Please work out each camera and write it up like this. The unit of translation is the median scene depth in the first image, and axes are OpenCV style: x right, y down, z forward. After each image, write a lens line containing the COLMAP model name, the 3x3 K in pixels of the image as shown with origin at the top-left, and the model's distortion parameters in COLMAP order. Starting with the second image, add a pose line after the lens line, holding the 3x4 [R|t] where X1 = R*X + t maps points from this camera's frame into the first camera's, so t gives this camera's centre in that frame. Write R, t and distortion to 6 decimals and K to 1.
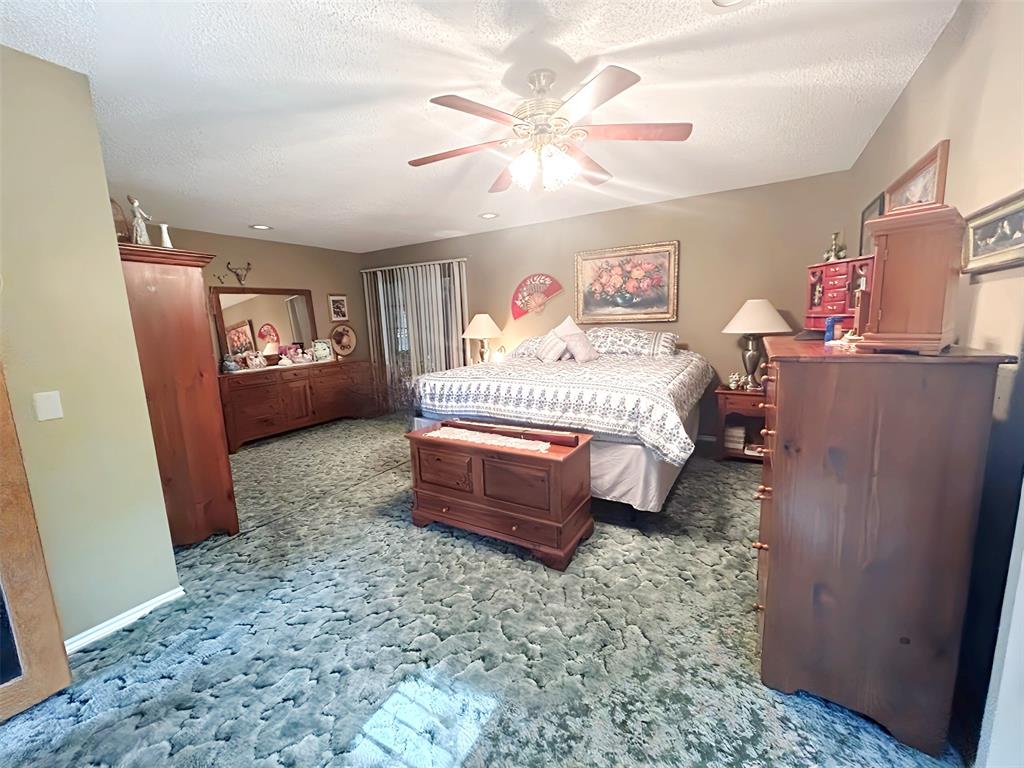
lens RADIAL K [[416.4, 0, 514.2], [0, 416.4, 383.0], [0, 0, 1]] dist [-0.000300, 0.000021]
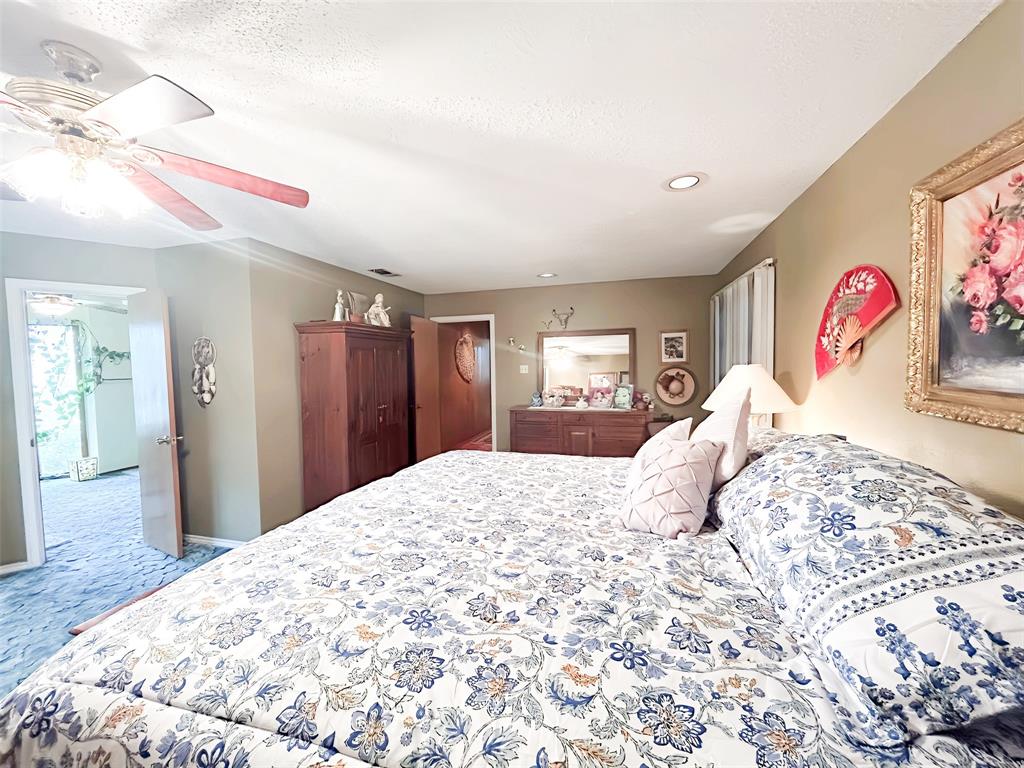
lens RADIAL K [[416.4, 0, 511.7], [0, 416.4, 383.0], [0, 0, 1]] dist [-0.000300, 0.000021]
pose [[0.252415, 0.085815, -0.963806, 0.312078], [-0.144951, 0.988174, 0.050023, -0.112134], [0.956701, 0.127078, 0.261869, 0.524722]]
